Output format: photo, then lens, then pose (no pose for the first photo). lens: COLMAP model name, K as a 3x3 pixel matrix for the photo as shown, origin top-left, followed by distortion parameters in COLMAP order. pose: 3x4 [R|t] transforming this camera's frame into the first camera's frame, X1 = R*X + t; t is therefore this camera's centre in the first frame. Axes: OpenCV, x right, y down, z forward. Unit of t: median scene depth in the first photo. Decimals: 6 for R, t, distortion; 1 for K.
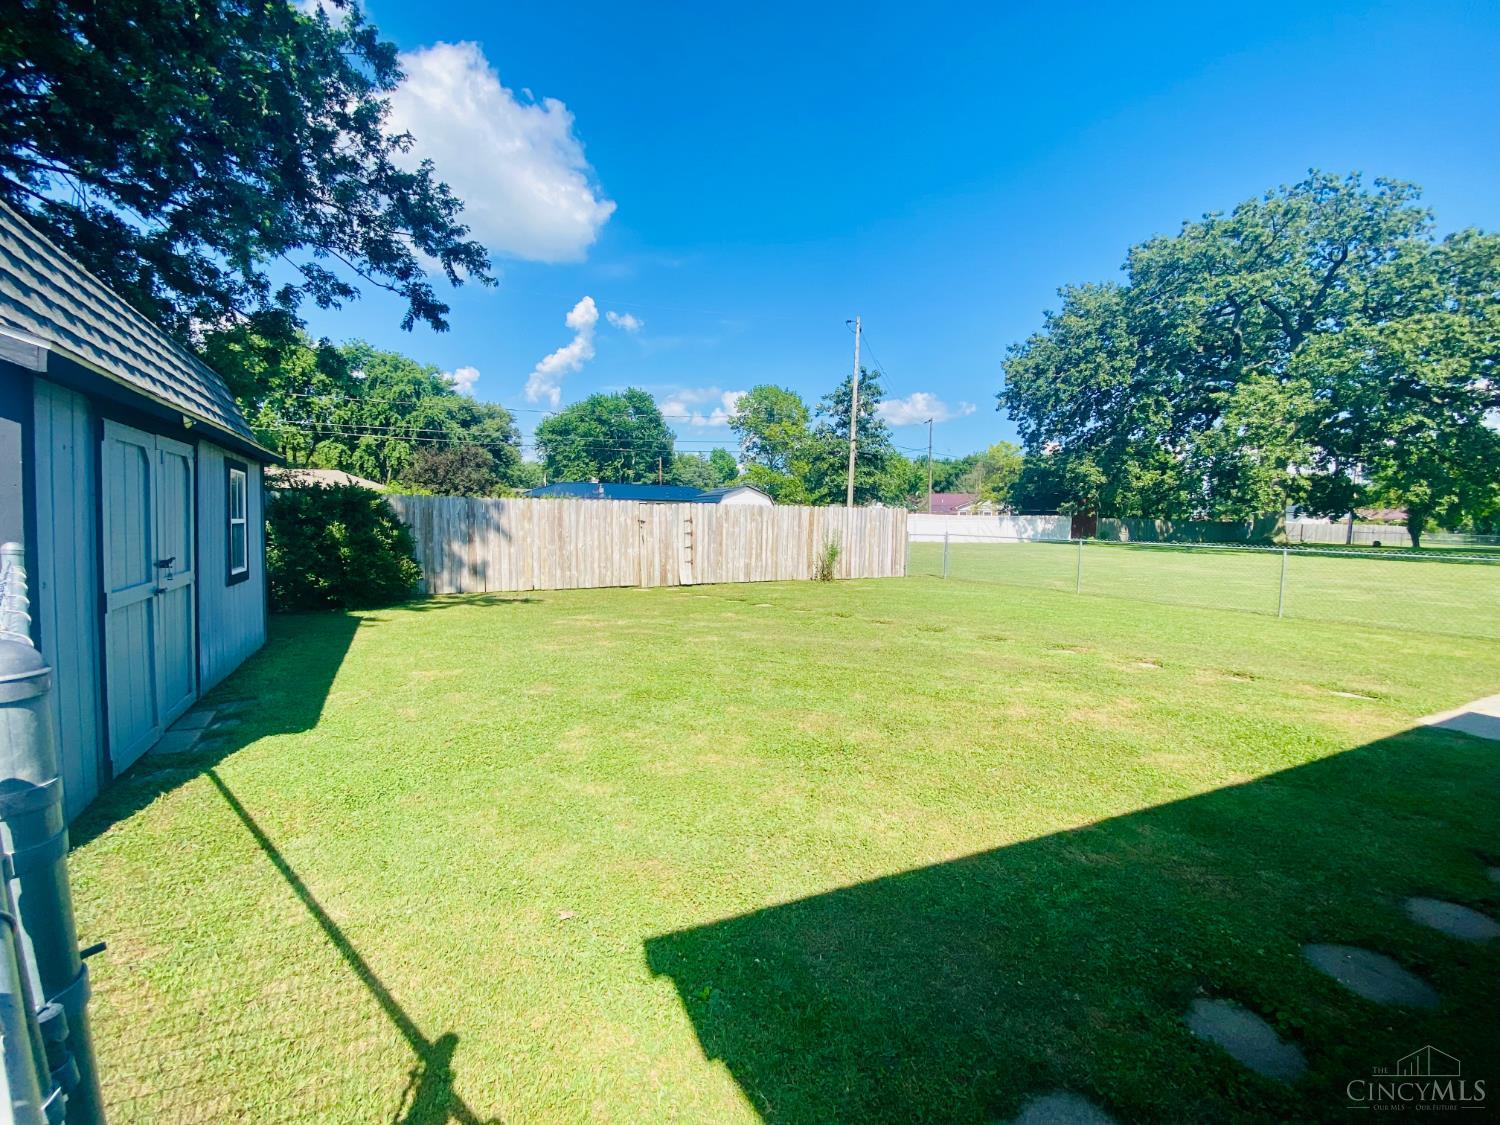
lens RADIAL K [[608.8, 0, 737.2], [0, 608.8, 557.3], [0, 0, 1]] dist [0.017081, -0.017507]
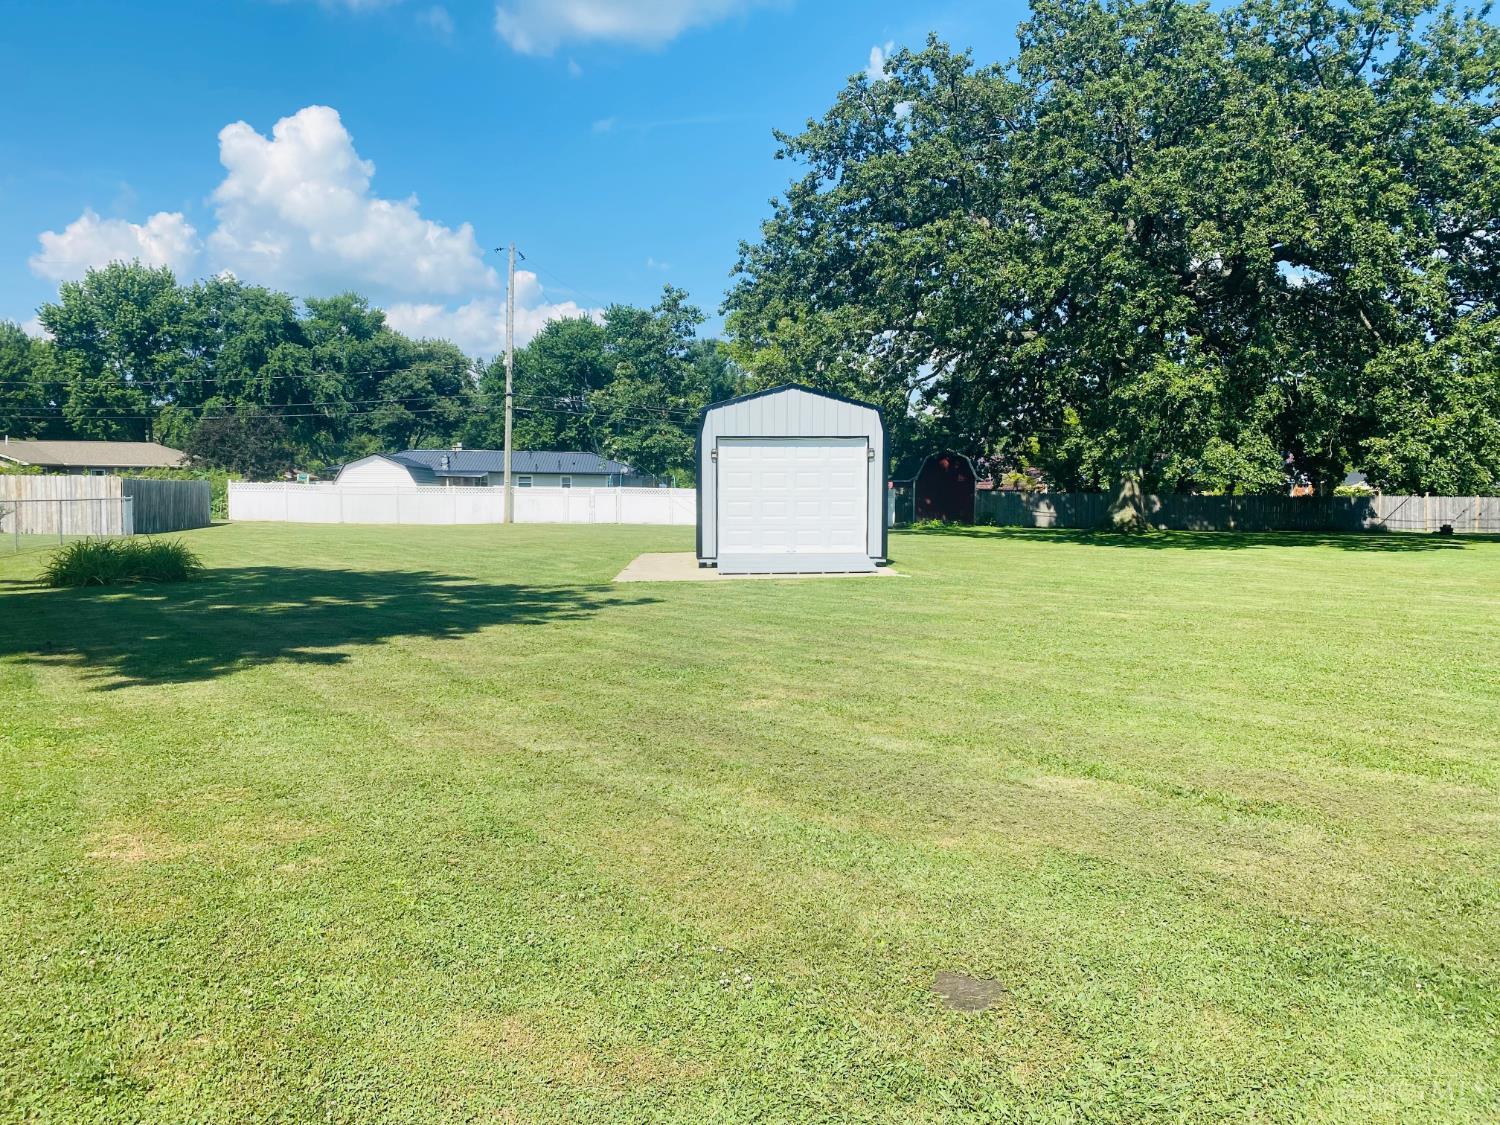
lens RADIAL K [[1149.3, 0, 750.0], [0, 1149.3, 557.6], [0, 0, 1]] dist [-0.000780, -0.001040]
pose [[0.941249, 0.011445, -0.337521, 0.738374], [-0.018224, 0.999691, -0.016922, 0.031082], [0.337222, 0.022078, 0.941166, -0.231638]]
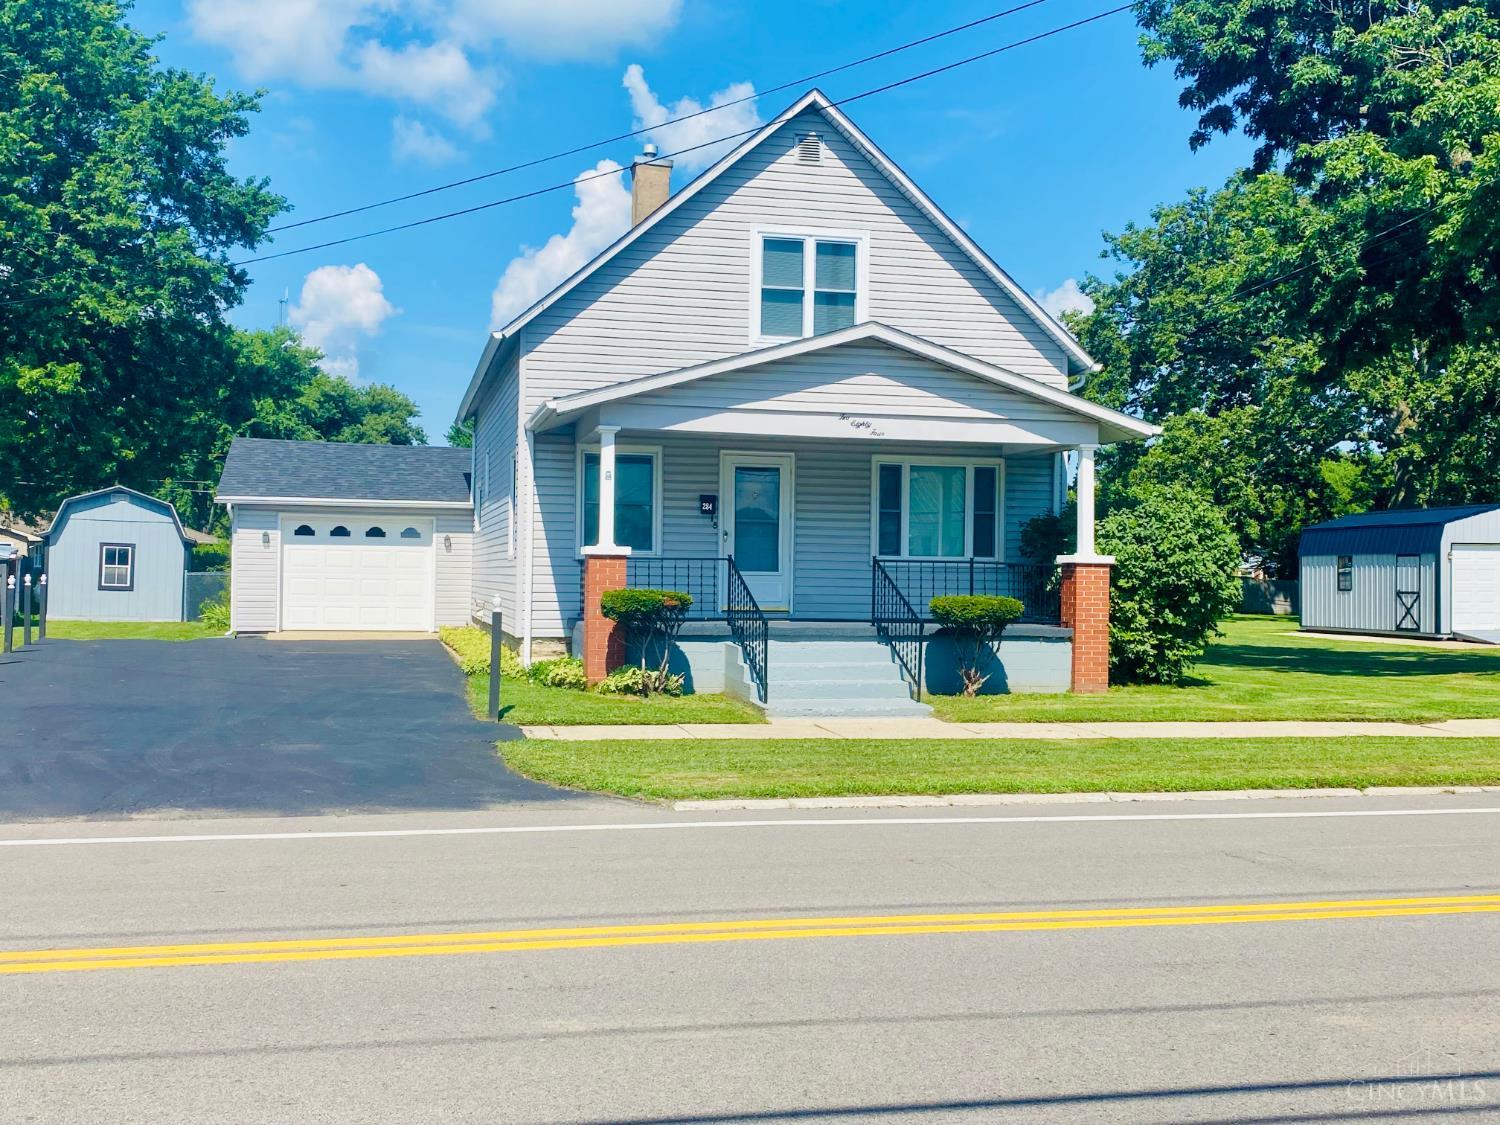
lens RADIAL K [[1517.0, 0, 750.0], [0, 1517.0, 562.5], [0, 0, 1]] dist [0.151527, -0.392641]
pose [[0.984160, -0.006486, -0.177166, 0.373095], [-0.007420, 0.996948, -0.077716, 0.049412], [0.177130, 0.077799, 0.981108, -0.656887]]
